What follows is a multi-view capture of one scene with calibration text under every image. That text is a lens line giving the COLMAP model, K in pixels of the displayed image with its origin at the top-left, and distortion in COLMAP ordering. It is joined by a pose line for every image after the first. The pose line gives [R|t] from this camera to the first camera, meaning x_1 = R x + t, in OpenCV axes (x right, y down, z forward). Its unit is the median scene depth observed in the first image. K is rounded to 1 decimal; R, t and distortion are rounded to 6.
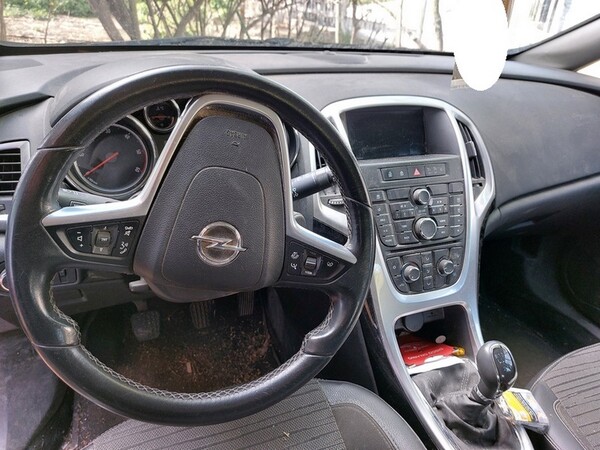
lens RADIAL K [[435.0, 0, 302.9], [0, 435.0, 227.1], [0, 0, 1]] dist [0.053940, -0.043841]
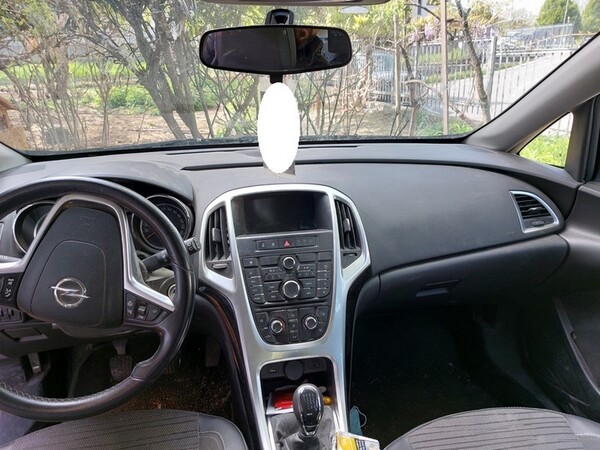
lens RADIAL K [[412.4, 0, 301.5], [0, 412.4, 220.4], [0, 0, 1]] dist [0.032008, -0.021106]
pose [[0.976382, -0.014792, -0.215543, 0.549903], [-0.025346, 0.982922, -0.182269, 0.022631], [0.214558, 0.183427, 0.959333, -0.132183]]
